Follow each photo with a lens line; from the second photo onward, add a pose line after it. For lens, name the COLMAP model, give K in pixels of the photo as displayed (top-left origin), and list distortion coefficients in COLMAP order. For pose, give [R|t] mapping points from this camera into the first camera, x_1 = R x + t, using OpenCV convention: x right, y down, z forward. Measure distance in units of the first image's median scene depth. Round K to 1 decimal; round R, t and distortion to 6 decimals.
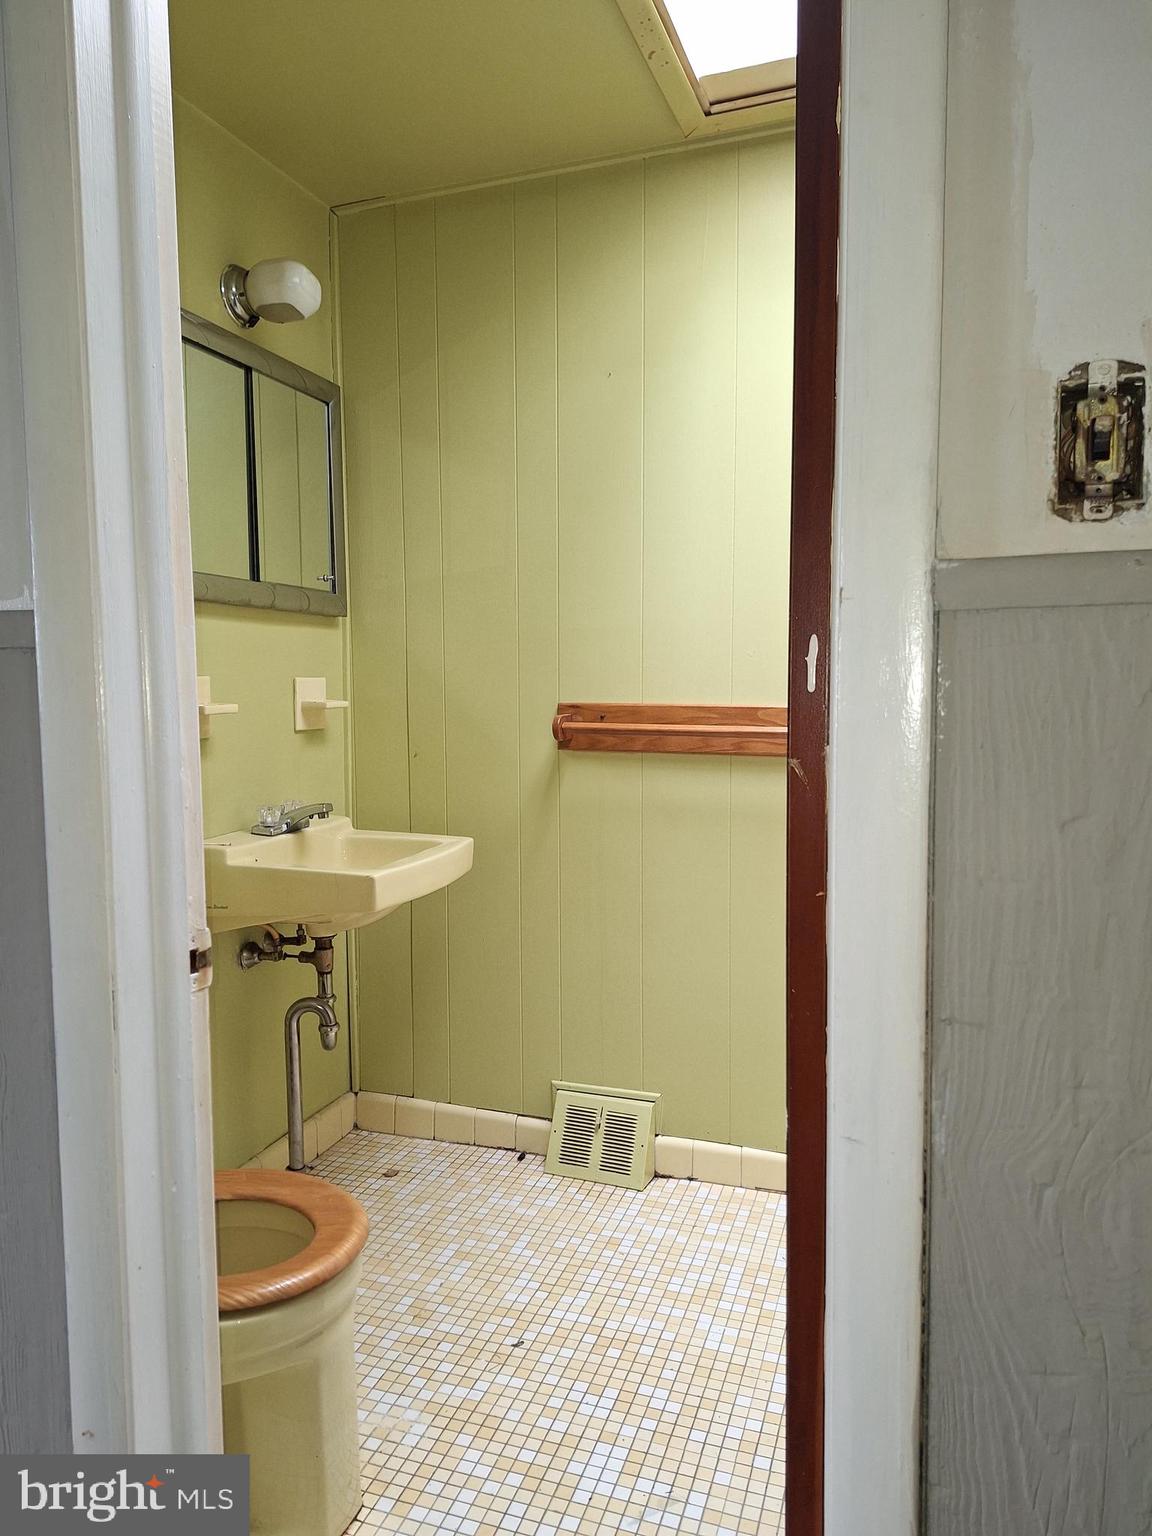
lens RADIAL K [[1048.1, 0, 570.9], [0, 1048.1, 763.0], [0, 0, 1]] dist [0.045273, -0.049233]
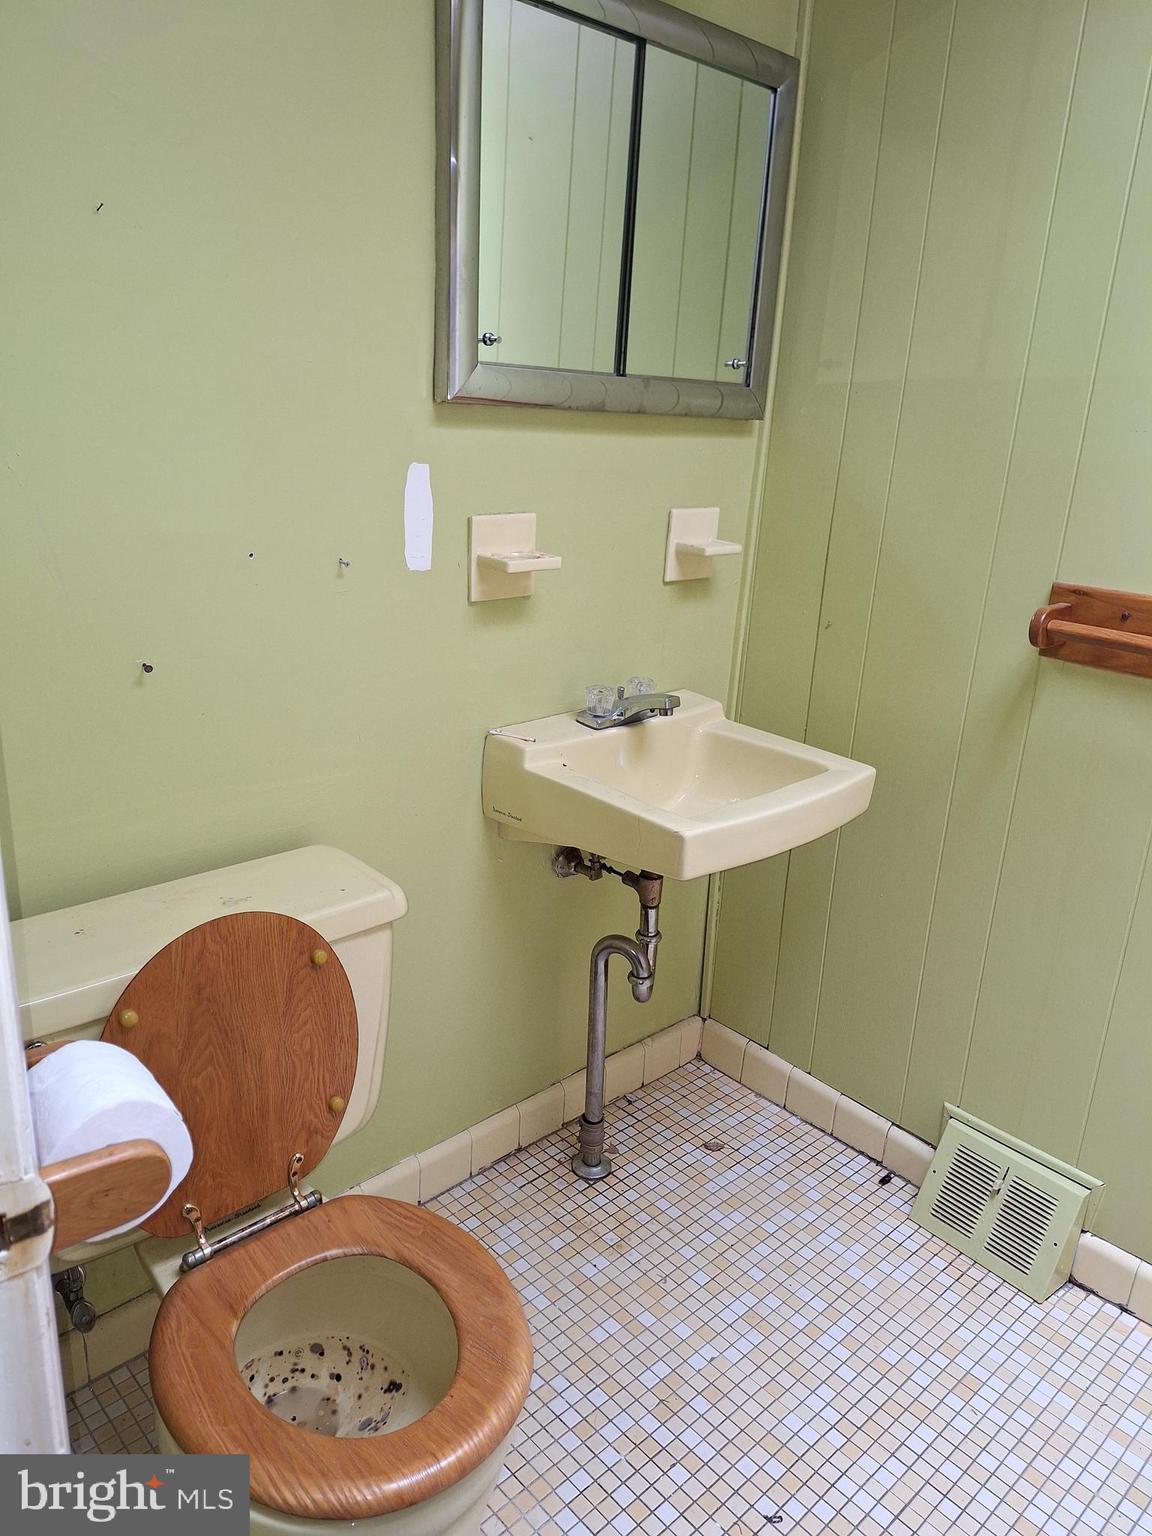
lens RADIAL K [[1048.1, 0, 596.7], [0, 1048.1, 729.6], [0, 0, 1]] dist [0.045273, -0.049233]
pose [[0.876893, 0.190982, -0.441117, 0.045803], [-0.093843, 0.968043, 0.232565, -0.097649], [0.471436, -0.162539, 0.866793, 0.311859]]
